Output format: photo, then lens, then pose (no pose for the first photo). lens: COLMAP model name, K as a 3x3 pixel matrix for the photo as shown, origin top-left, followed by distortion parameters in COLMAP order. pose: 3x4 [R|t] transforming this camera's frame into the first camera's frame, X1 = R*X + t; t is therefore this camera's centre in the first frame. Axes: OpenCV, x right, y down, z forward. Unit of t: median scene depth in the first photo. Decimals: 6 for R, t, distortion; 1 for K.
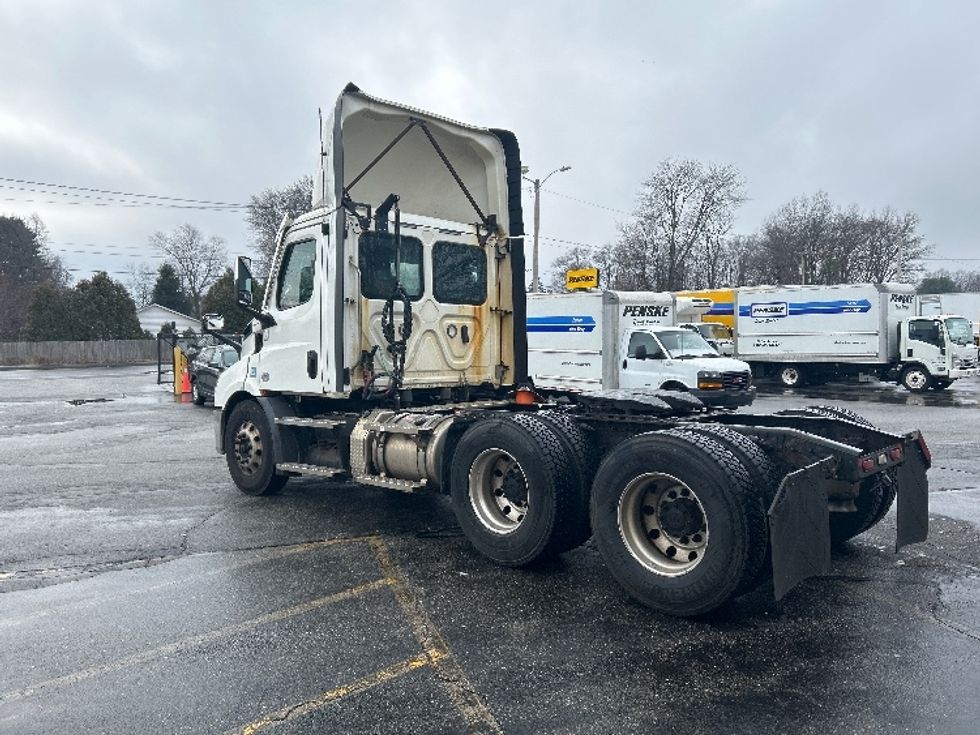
lens RADIAL K [[722.2, 0, 488.6], [0, 722.2, 377.5], [0, 0, 1]] dist [0.073849, -0.001094]
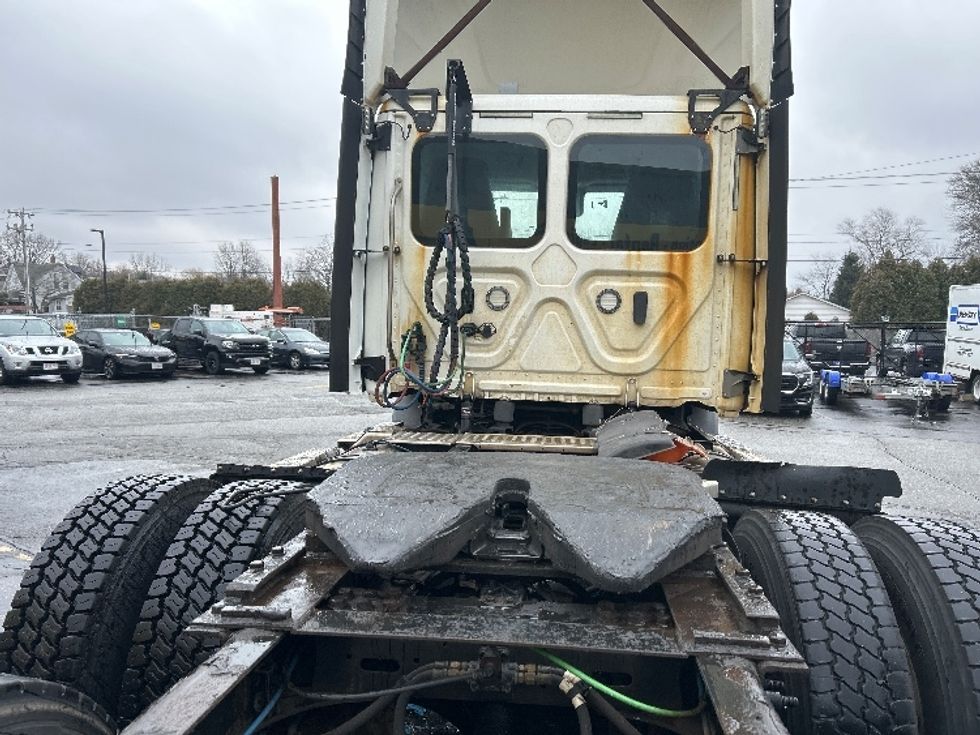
lens RADIAL K [[733.1, 0, 490.0], [0, 733.1, 367.5], [0, 0, 1]] dist [0.030507, -0.005213]
pose [[0.628130, 0.064344, -0.775443, 0.320779], [-0.066371, 0.997374, 0.028996, -0.025082], [0.775272, 0.033254, 0.630751, 0.592321]]
